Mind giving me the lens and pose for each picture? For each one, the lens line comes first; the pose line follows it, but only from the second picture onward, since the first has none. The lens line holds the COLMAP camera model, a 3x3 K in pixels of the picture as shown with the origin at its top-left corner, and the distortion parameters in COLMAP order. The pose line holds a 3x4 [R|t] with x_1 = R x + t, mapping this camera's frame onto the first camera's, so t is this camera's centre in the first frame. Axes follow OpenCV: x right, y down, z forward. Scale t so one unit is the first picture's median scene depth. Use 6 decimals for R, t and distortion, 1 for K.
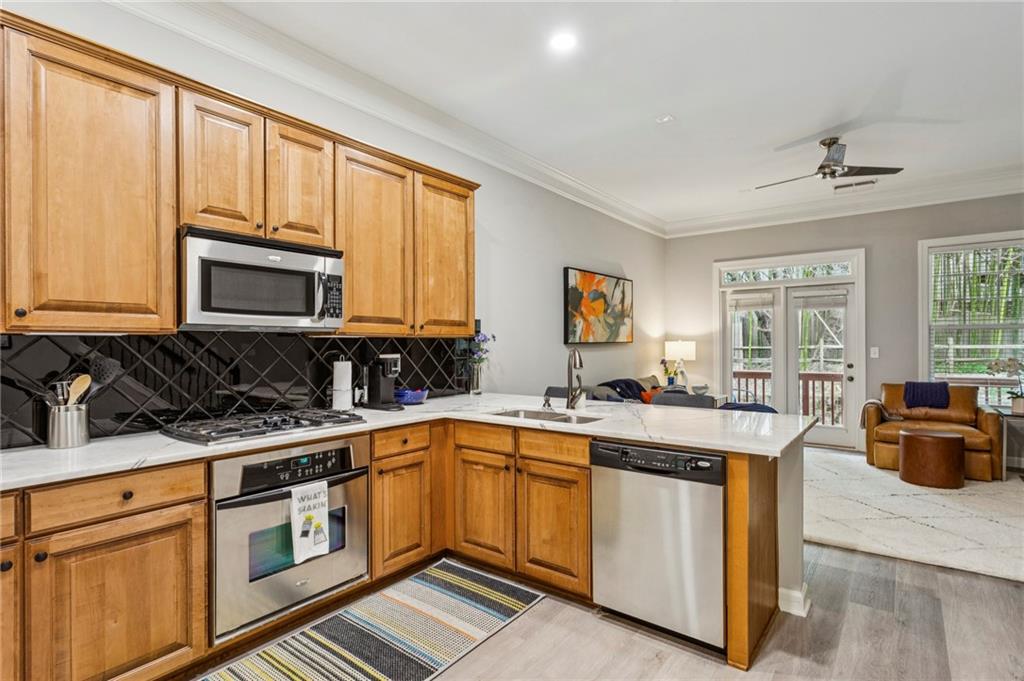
lens RADIAL K [[491.5, 0, 518.7], [0, 491.5, 340.0], [0, 0, 1]] dist [0.011386, -0.002239]
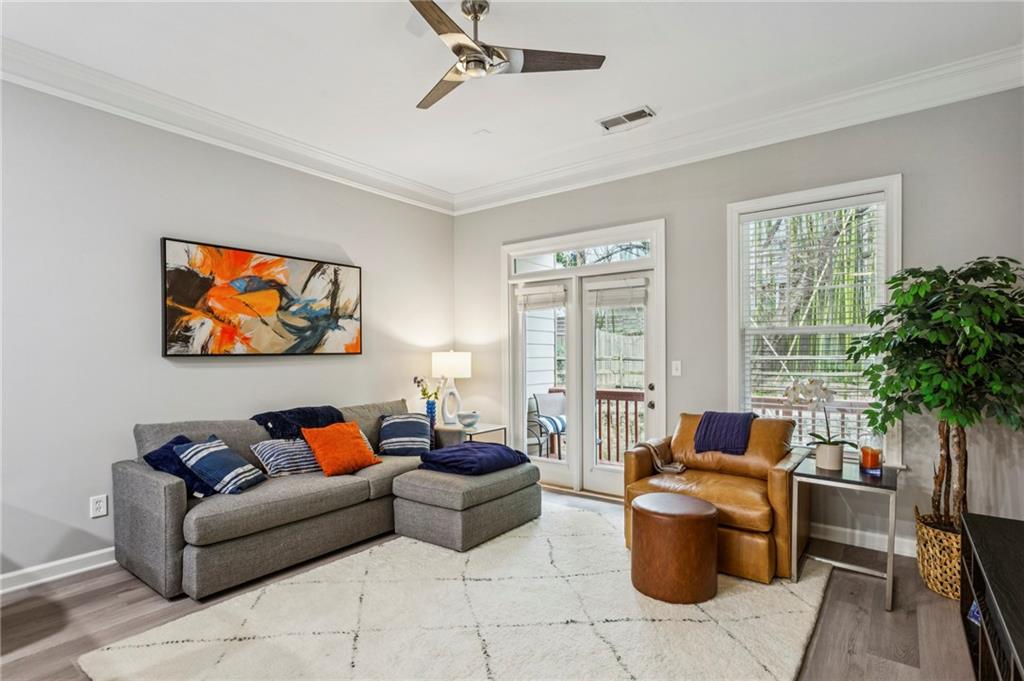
lens RADIAL K [[491.5, 0, 523.3], [0, 491.5, 351.4], [0, 0, 1]] dist [0.011386, -0.002239]
pose [[0.999996, -0.000254, 0.002684, 0.509309], [0.000246, 0.999996, 0.002850, -0.000480], [-0.002685, -0.002849, 0.999992, 0.311882]]
